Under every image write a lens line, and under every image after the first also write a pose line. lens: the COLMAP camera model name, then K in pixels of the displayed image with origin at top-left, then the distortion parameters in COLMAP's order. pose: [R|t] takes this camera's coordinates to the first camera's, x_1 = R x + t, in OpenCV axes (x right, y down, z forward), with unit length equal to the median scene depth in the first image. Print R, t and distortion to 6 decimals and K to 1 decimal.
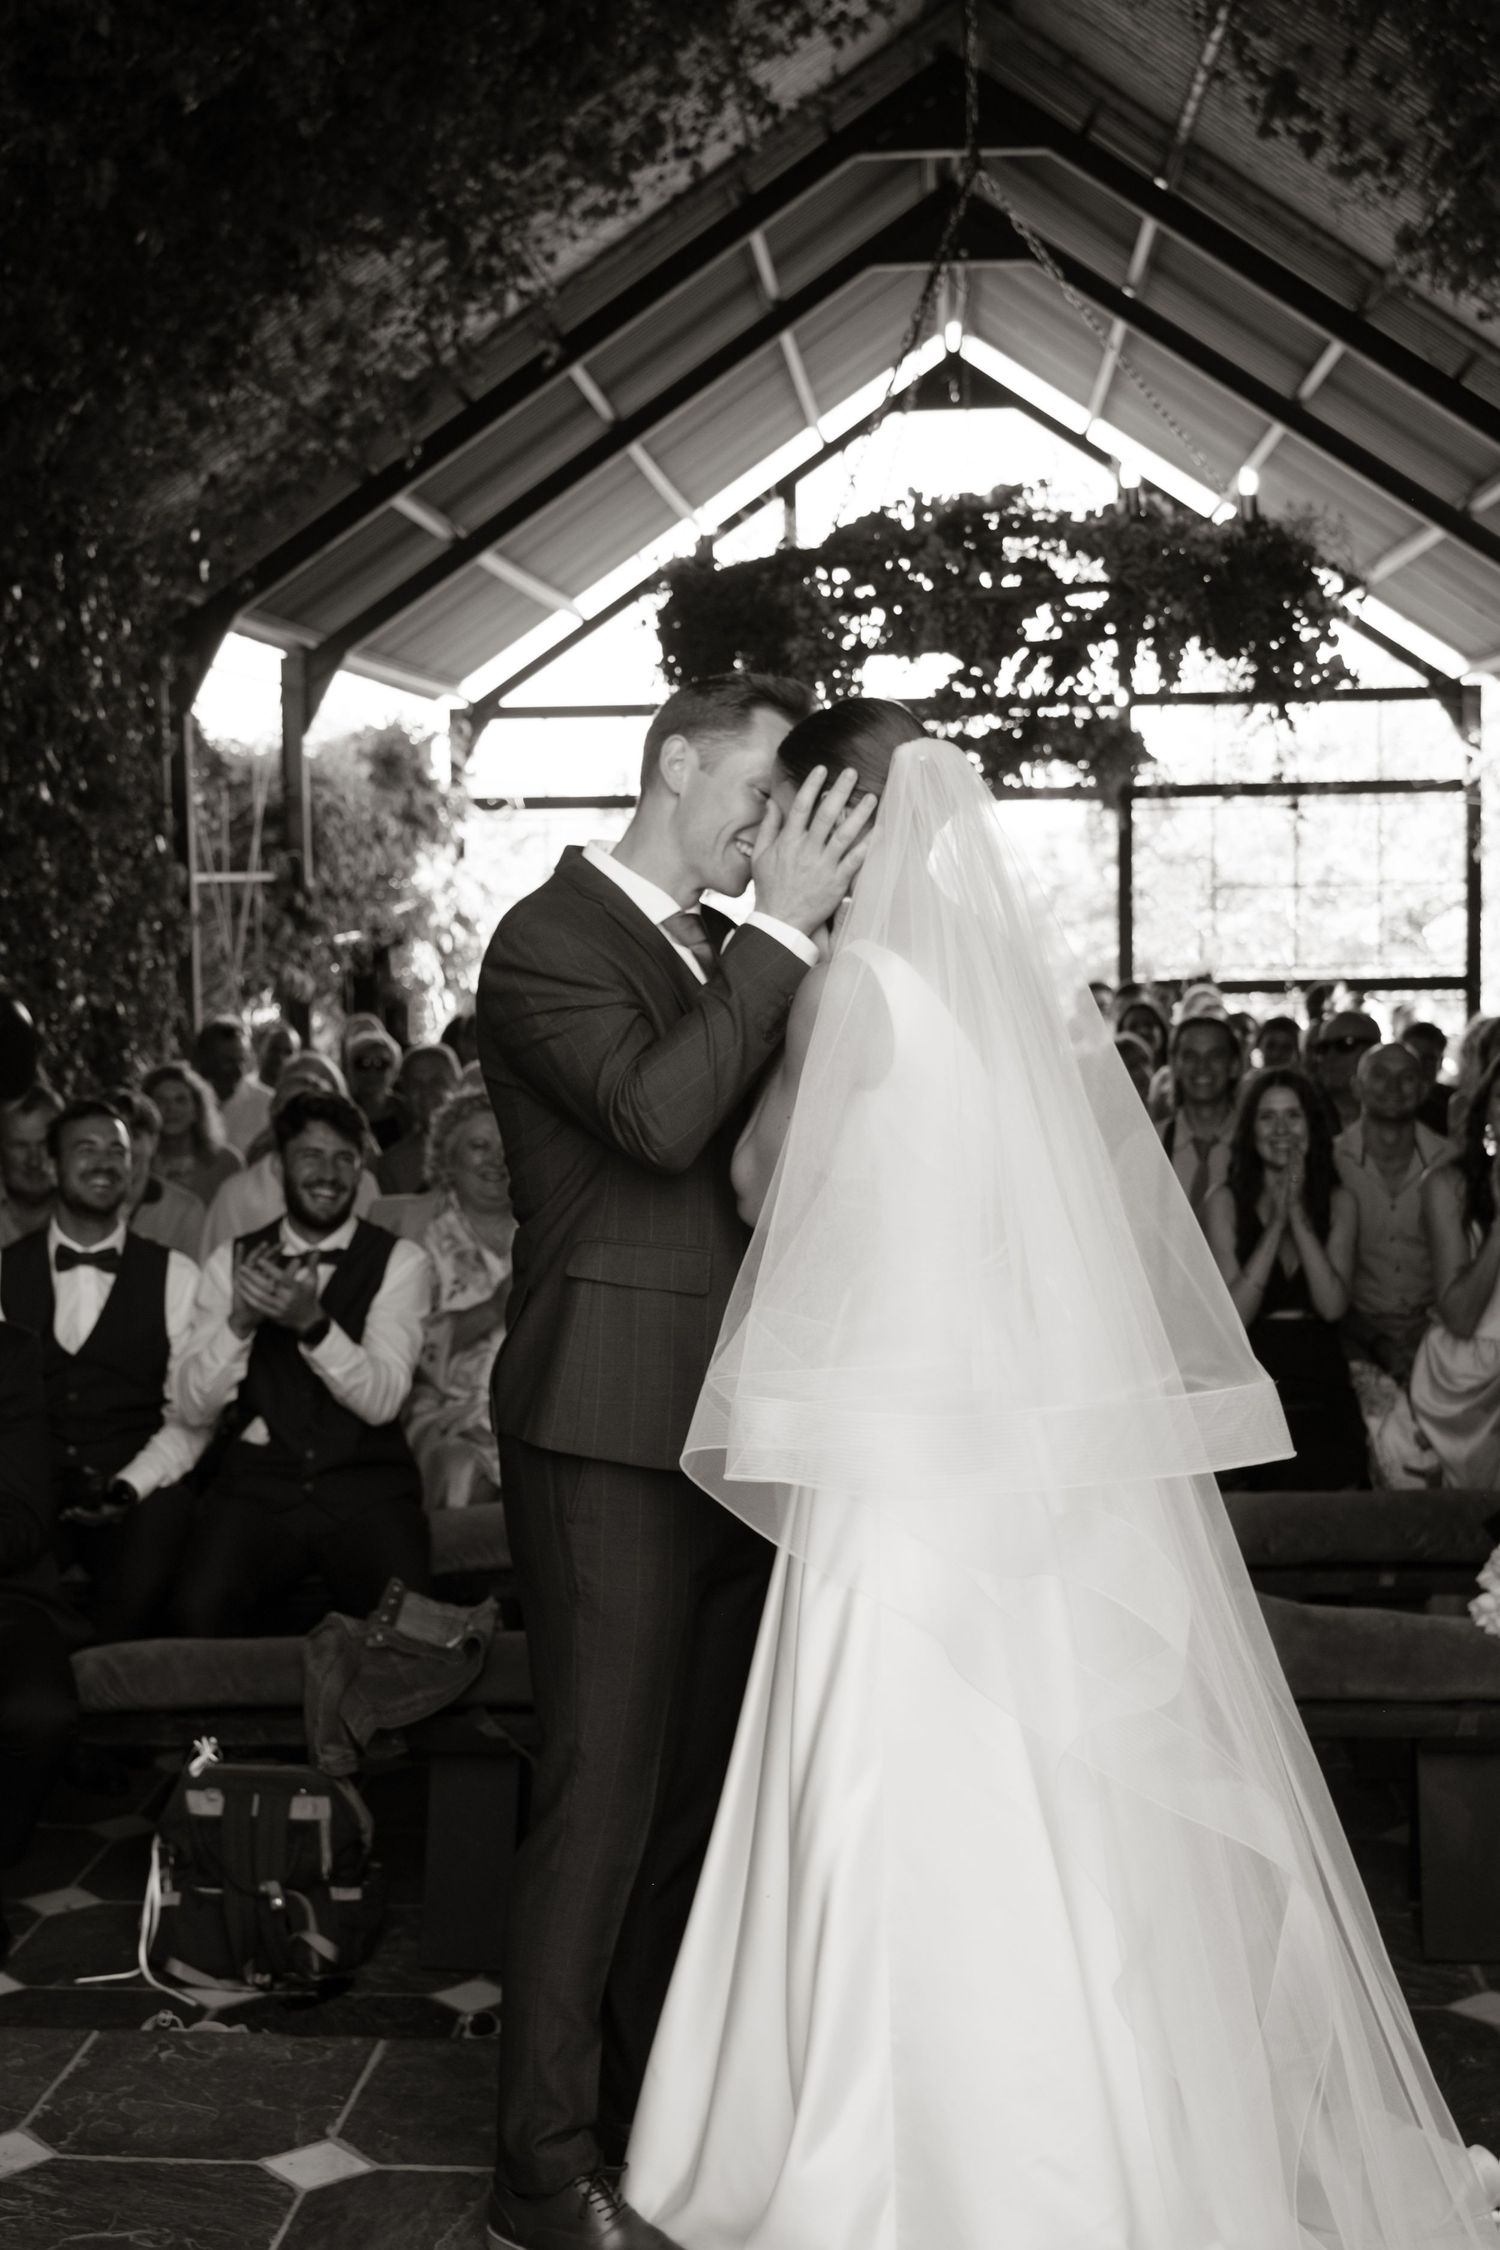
lens RADIAL K [[2594.6, 0, 762.3], [0, 2594.6, 1145.9], [0, 0, 1]] dist [-0.019010, 0.000000]
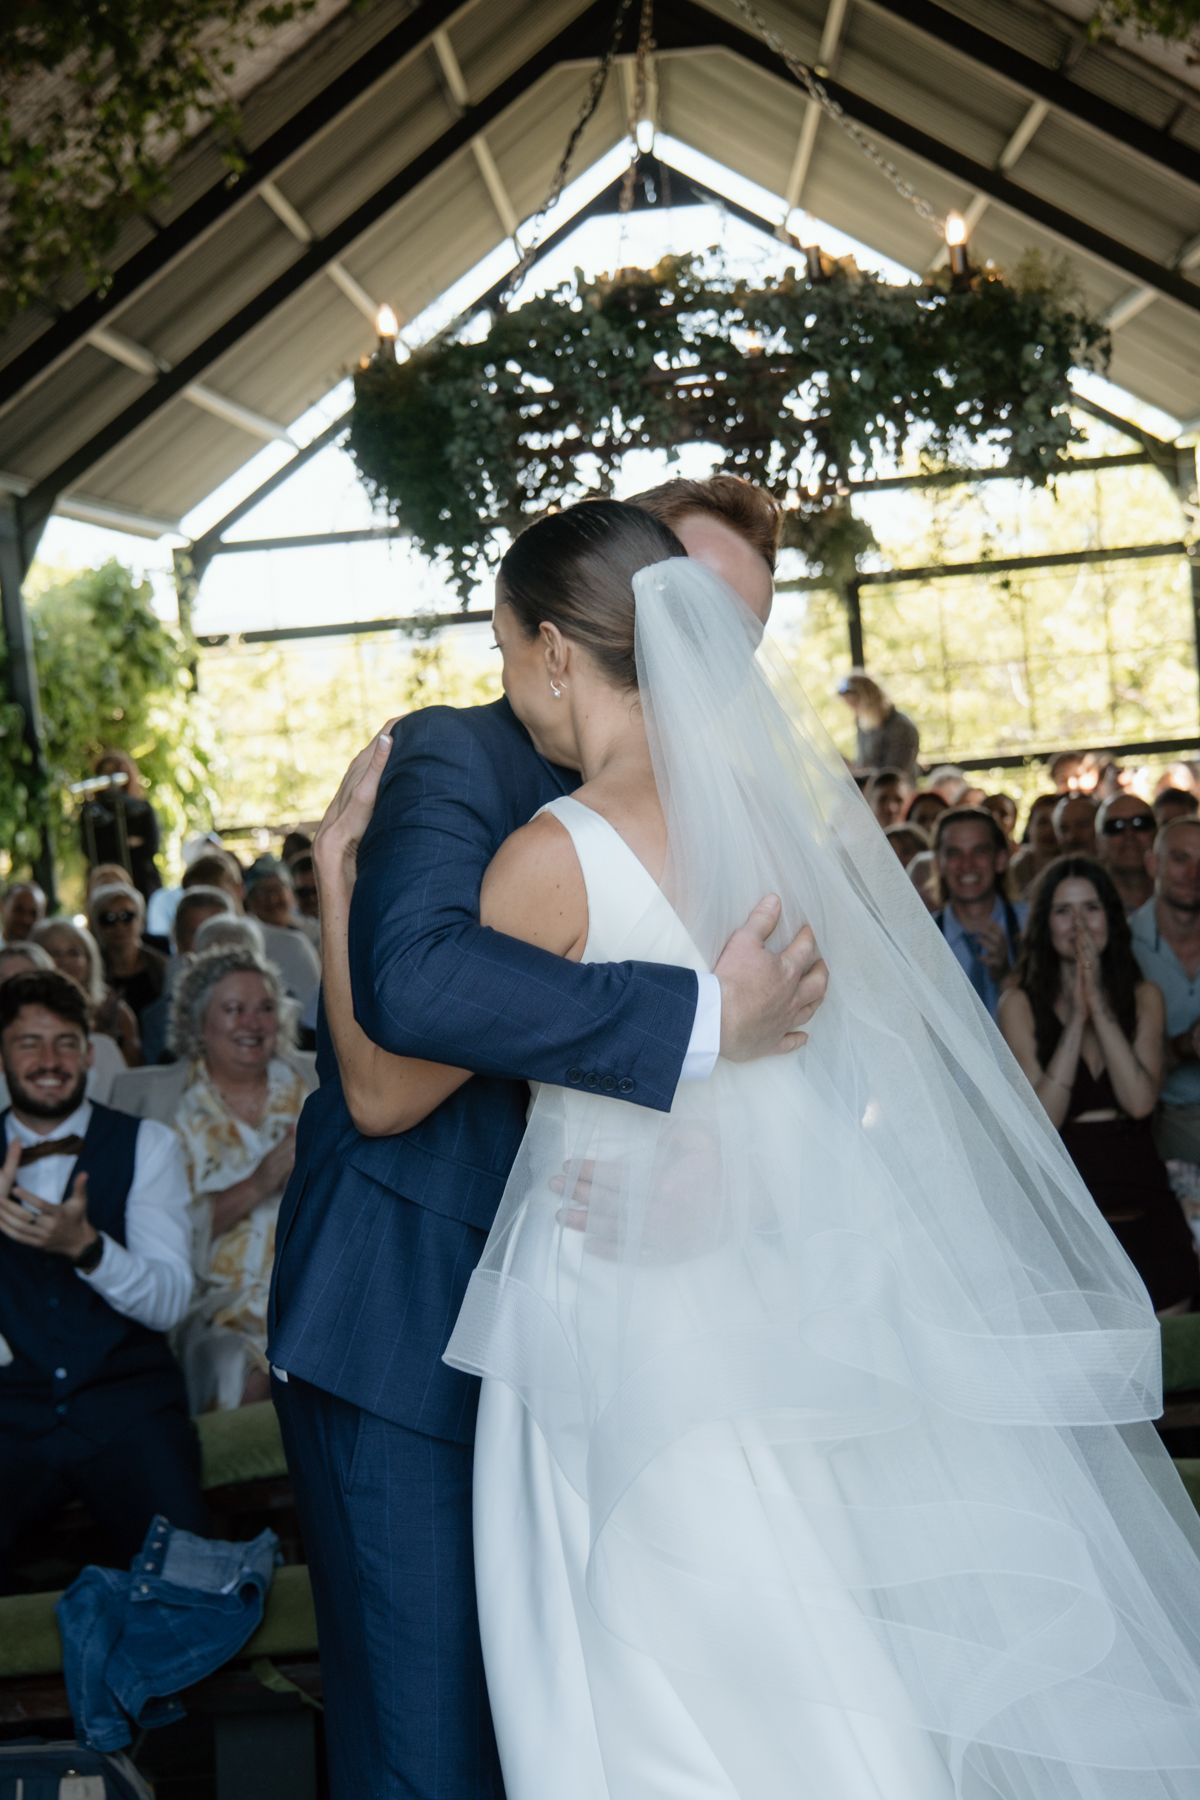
lens RADIAL K [[2480.1, 0, 585.1], [0, 2480.1, 998.6], [0, 0, 1]] dist [-0.015817, 0.000000]
pose [[0.996399, -0.080733, 0.025919, -0.001414], [0.080154, 0.996525, 0.022657, -0.008511], [-0.027658, -0.020498, 0.999407, 0.068774]]
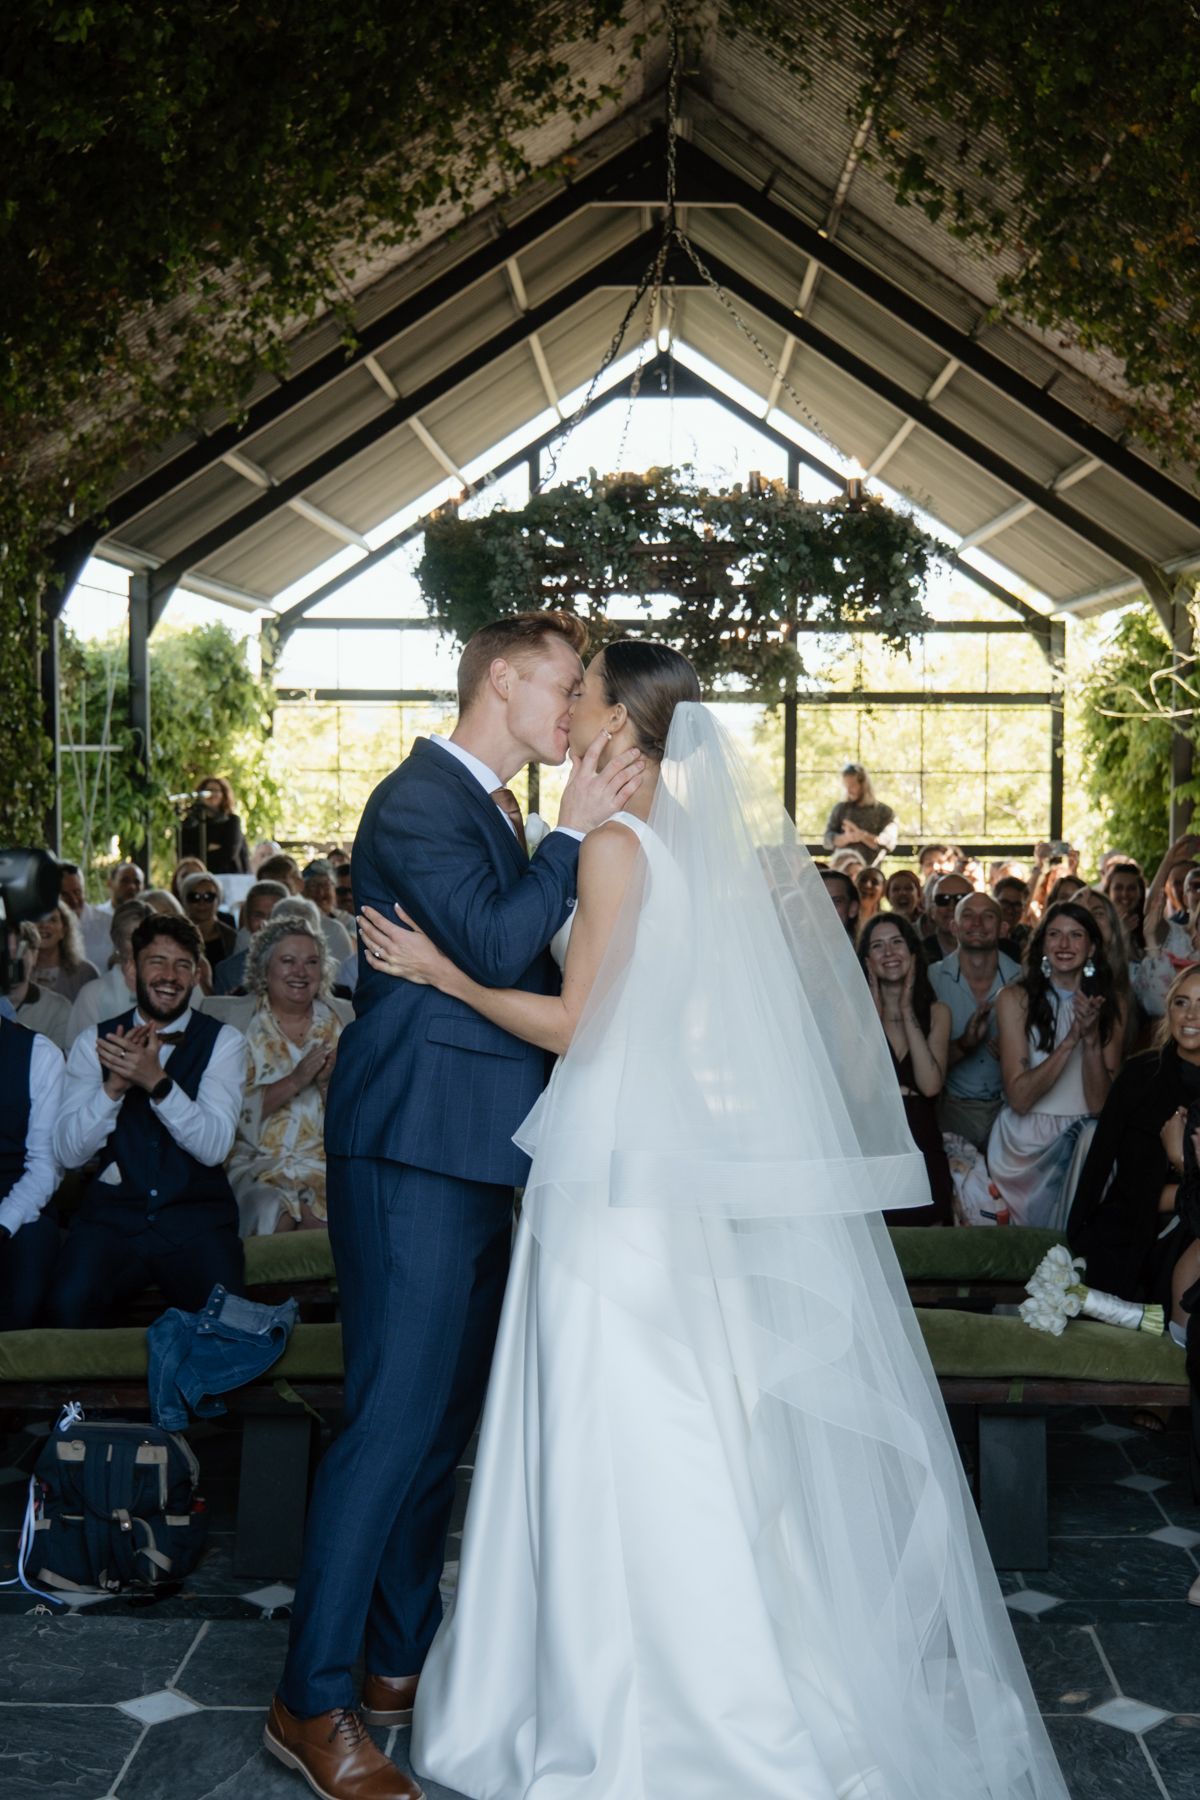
lens RADIAL K [[2075.6, 0, 647.6], [0, 2075.6, 948.2], [0, 0, 1]] dist [-0.019010, 0.000000]
pose [[0.997506, 0.016731, 0.068575, 0.000545], [-0.015928, 0.999798, -0.012246, 0.002495], [-0.068766, 0.011123, 0.997571, -0.033593]]
